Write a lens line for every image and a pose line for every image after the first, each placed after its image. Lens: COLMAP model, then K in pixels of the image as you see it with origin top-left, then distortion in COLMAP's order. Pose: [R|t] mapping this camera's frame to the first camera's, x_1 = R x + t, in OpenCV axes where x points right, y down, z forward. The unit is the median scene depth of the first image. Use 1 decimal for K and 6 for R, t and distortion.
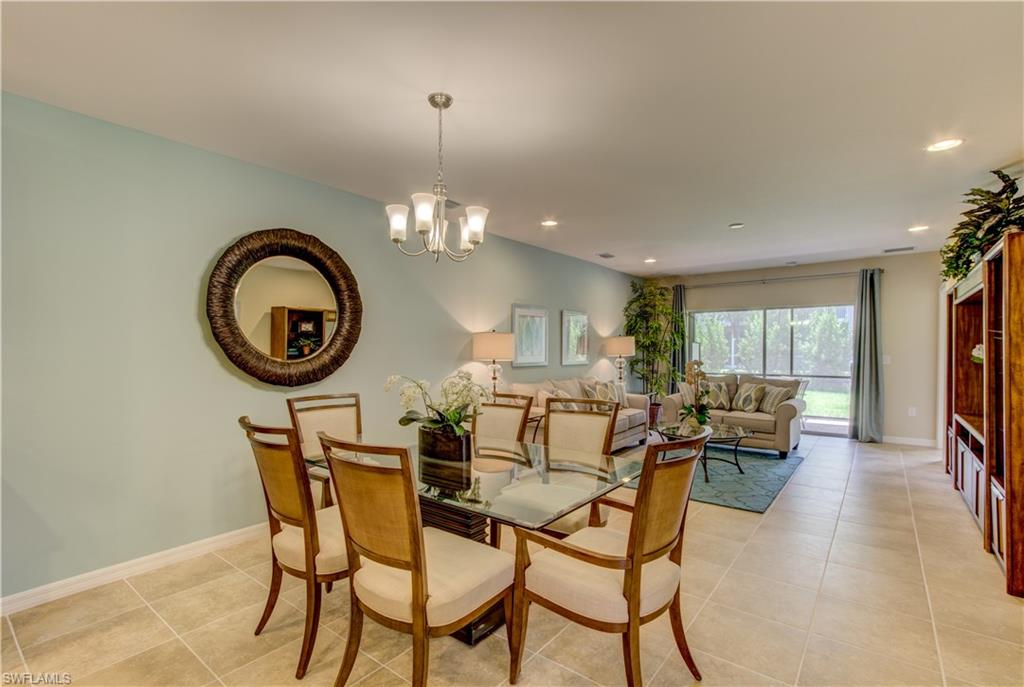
lens RADIAL K [[471.6, 0, 517.9], [0, 471.6, 358.8], [0, 0, 1]] dist [0.004487, 0.001200]
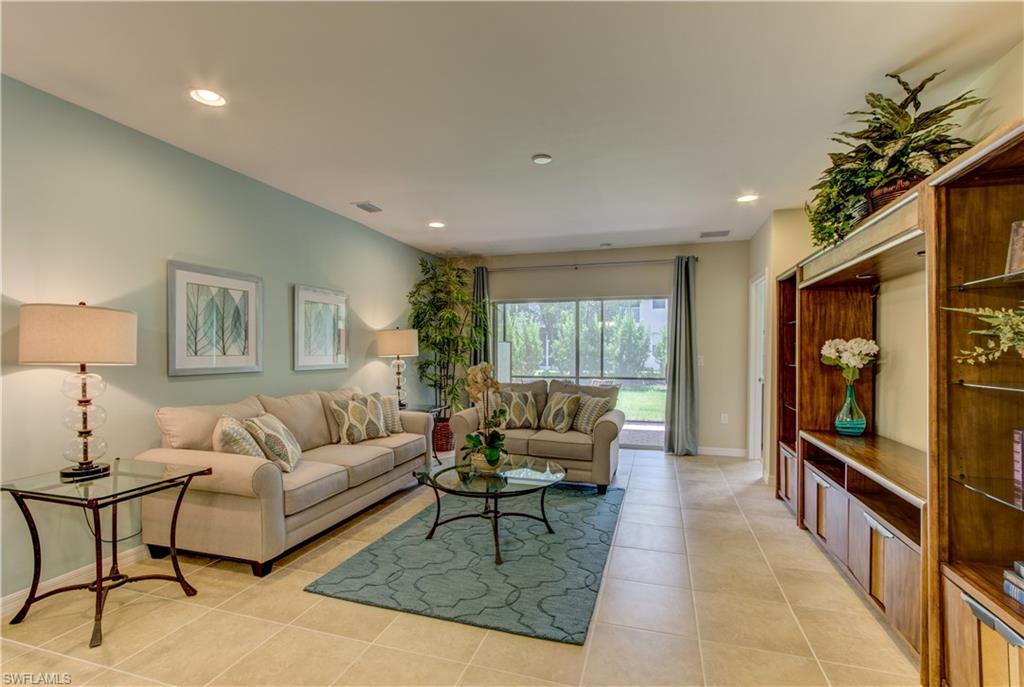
lens RADIAL K [[471.6, 0, 515.0], [0, 471.6, 353.1], [0, 0, 1]] dist [0.004487, 0.001200]
pose [[0.937066, 0.002066, 0.349146, 0.151900], [0.003243, 0.999888, -0.014620, -0.000135], [-0.349137, 0.014833, 0.936954, 0.305698]]
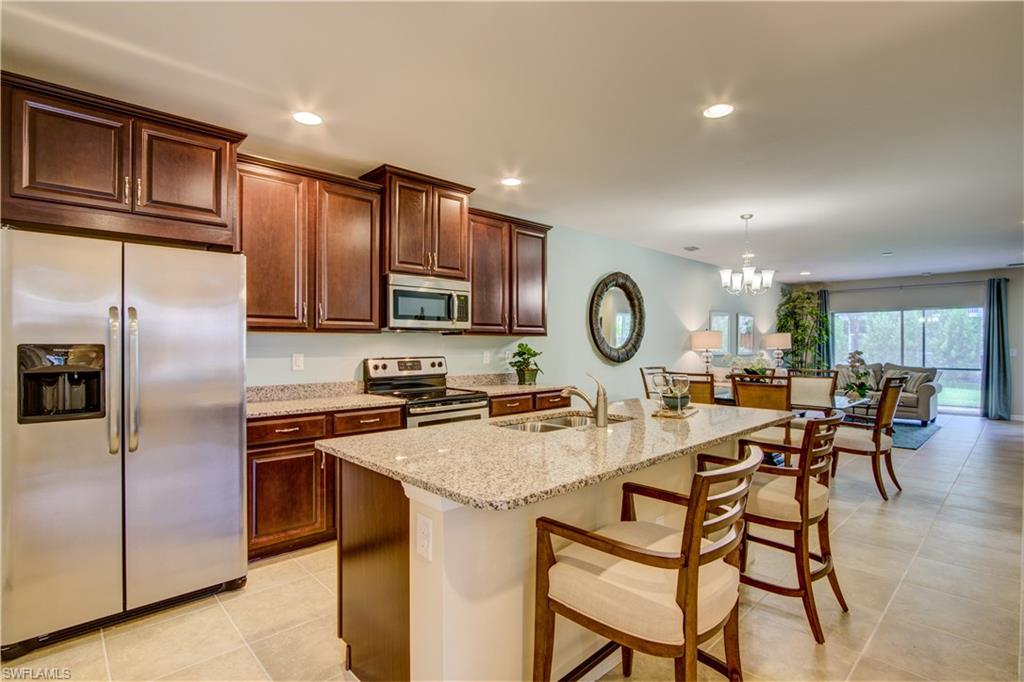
lens RADIAL K [[501.5, 0, 521.3], [0, 501.5, 343.2], [0, 0, 1]] dist [-0.005571, 0.000180]
pose [[0.990544, 0.003200, -0.137160, -0.313495], [-0.006432, 0.999712, -0.023128, 0.017110], [0.137047, 0.023791, 0.990279, -0.467270]]
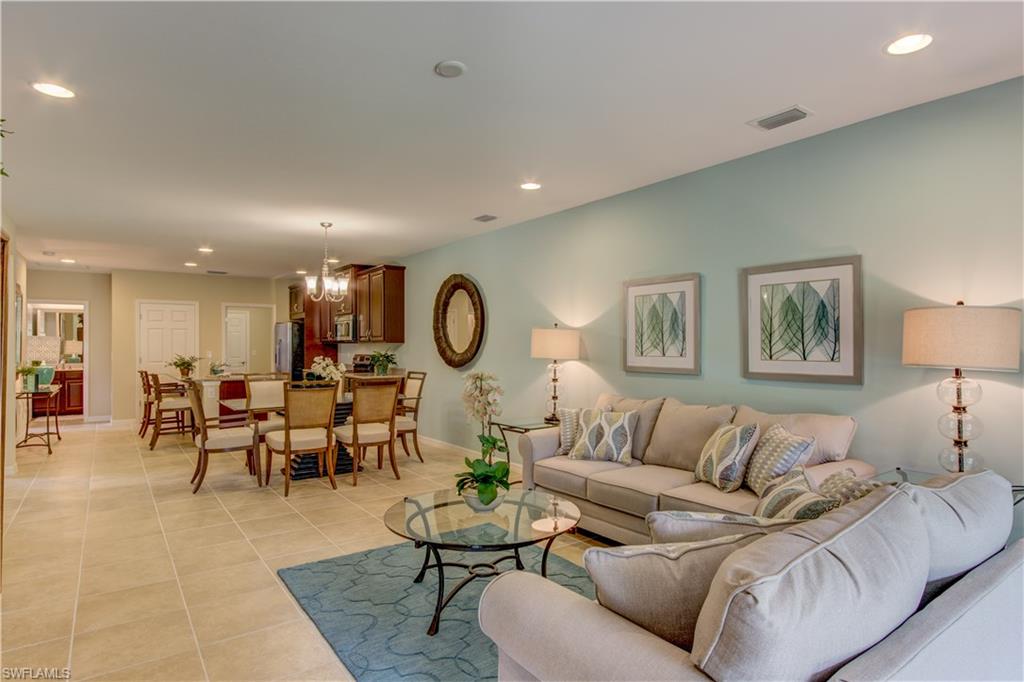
lens RADIAL K [[557.5, 0, 515.1], [0, 557.5, 347.8], [0, 0, 1]] dist [-0.006905, 0.001751]
pose [[-0.278640, 0.008716, -0.960356, 0.738152], [-0.016319, 0.999771, 0.013808, -0.023334], [0.960257, 0.019520, -0.278434, 0.943813]]
